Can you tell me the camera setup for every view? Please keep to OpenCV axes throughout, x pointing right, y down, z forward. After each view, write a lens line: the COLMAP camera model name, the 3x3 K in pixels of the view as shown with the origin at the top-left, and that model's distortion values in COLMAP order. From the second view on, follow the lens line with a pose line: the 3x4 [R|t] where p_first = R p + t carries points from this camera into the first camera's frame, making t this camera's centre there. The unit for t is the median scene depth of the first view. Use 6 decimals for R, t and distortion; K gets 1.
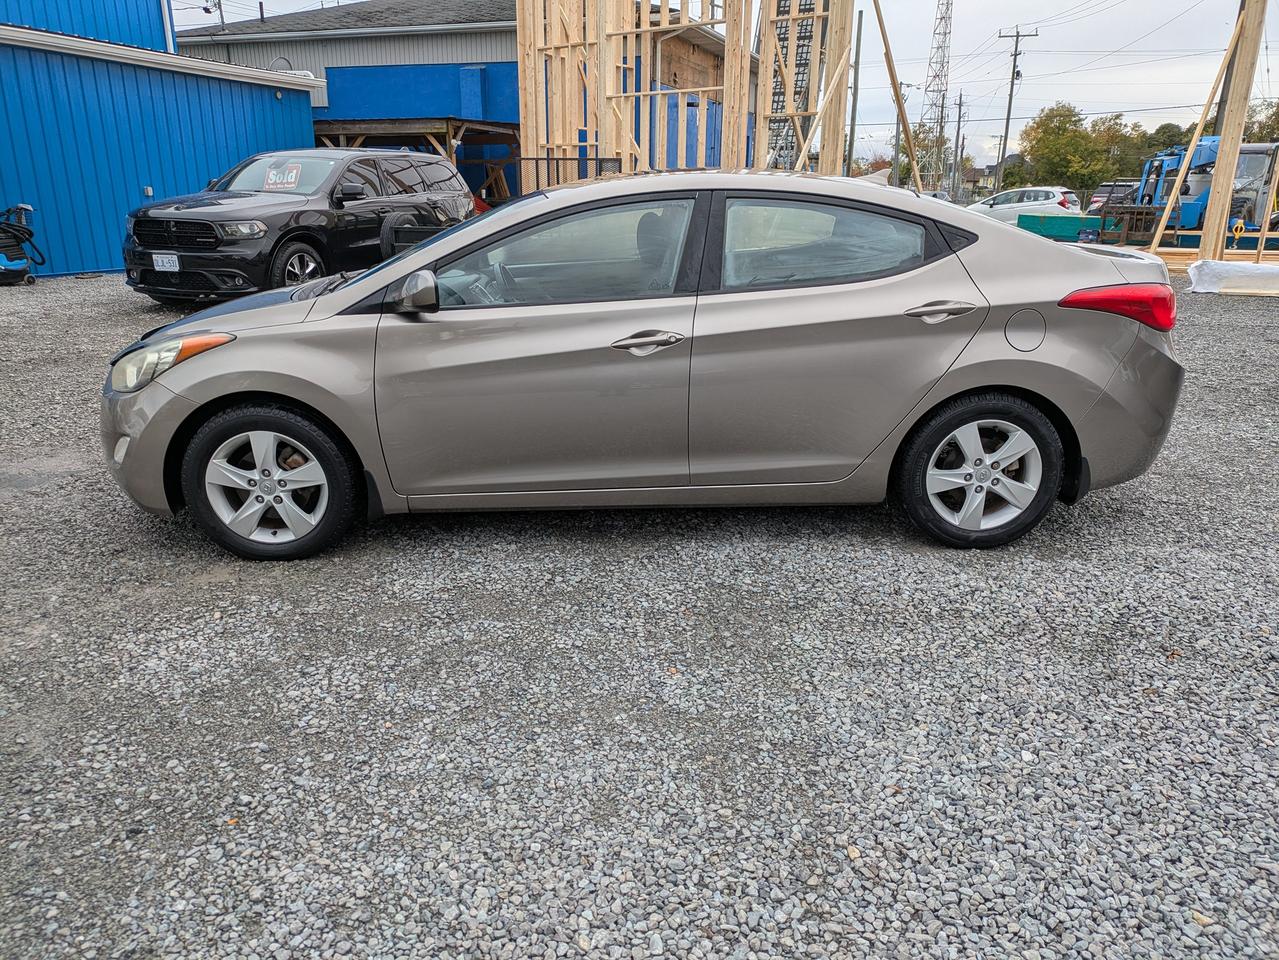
lens RADIAL K [[959.0, 0, 634.0], [0, 959.0, 483.1], [0, 0, 1]] dist [0.044045, -0.008259]
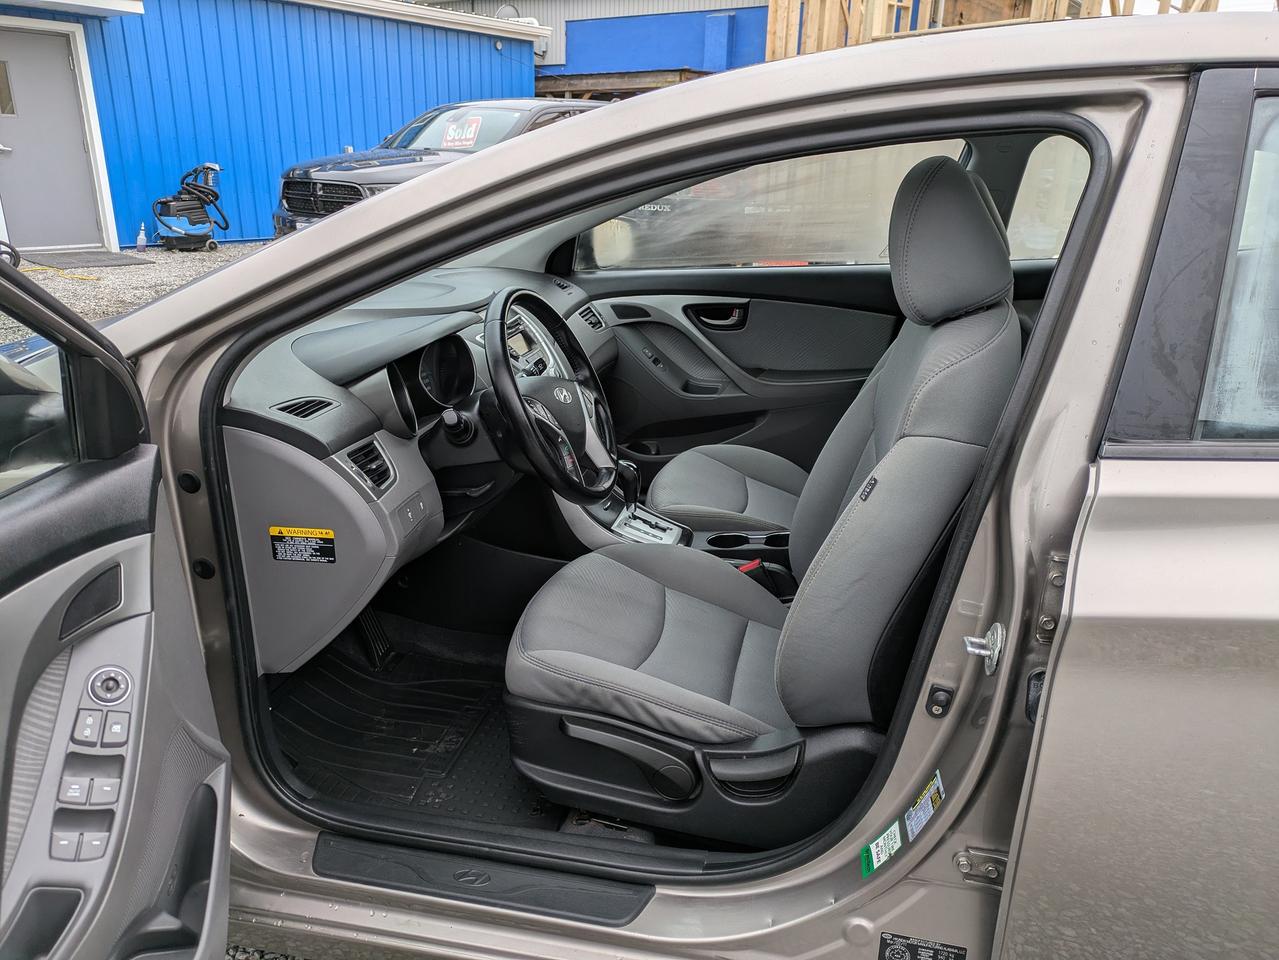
lens RADIAL K [[959.0, 0, 634.0], [0, 959.0, 483.1], [0, 0, 1]] dist [0.044045, -0.008259]
pose [[0.968274, 0.089867, -0.233173, 0.002430], [-0.083282, 0.995803, 0.037955, -0.059560], [0.235605, -0.017332, 0.971694, 0.223396]]
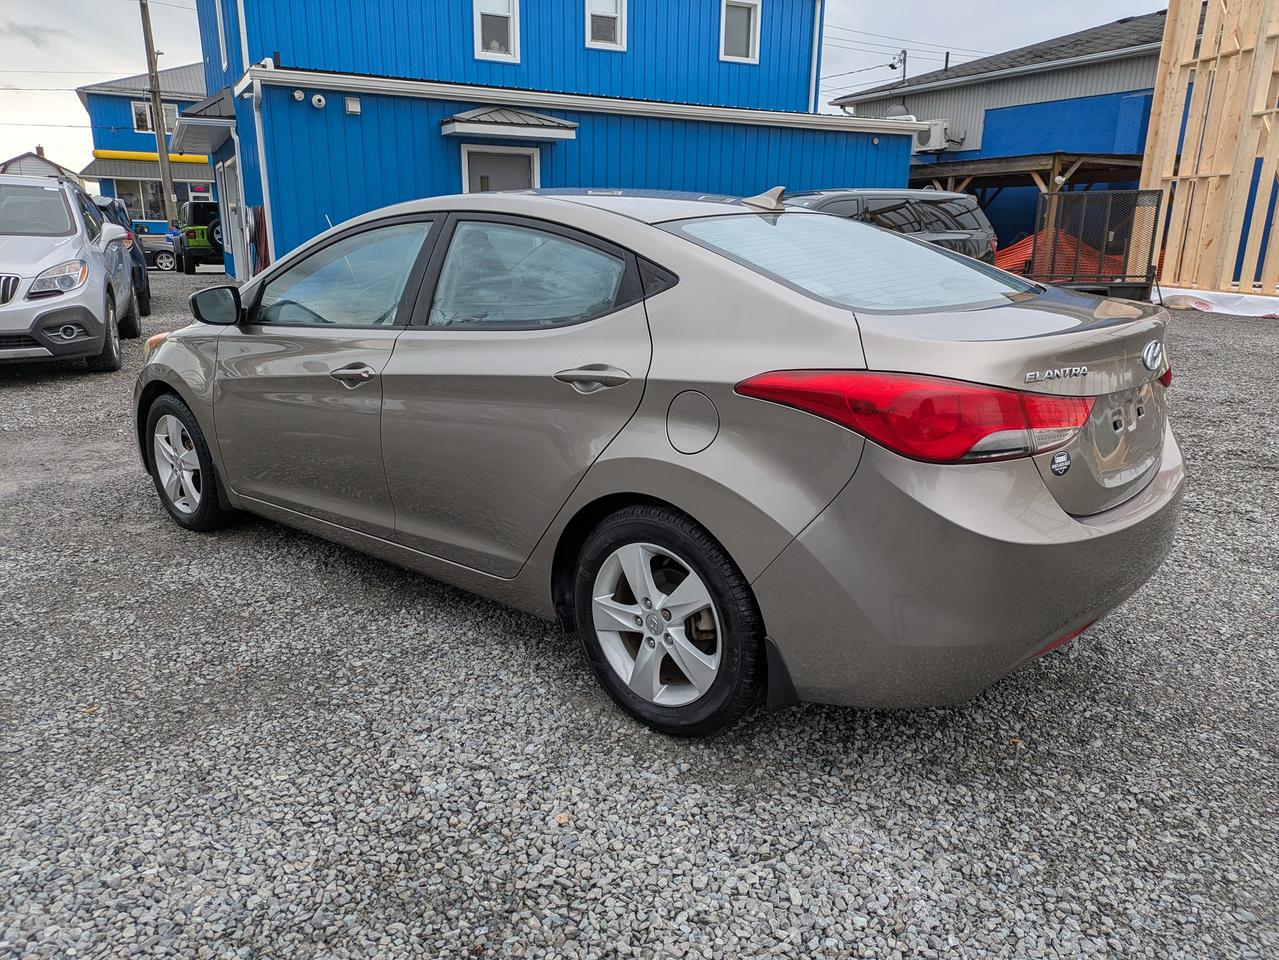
lens RADIAL K [[959.0, 0, 634.0], [0, 959.0, 483.1], [0, 0, 1]] dist [0.044045, -0.008259]
pose [[0.733450, 0.180429, -0.655360, 0.267491], [-0.209575, 0.977184, 0.034484, -0.043312], [0.646629, 0.112055, 0.754529, 0.159614]]
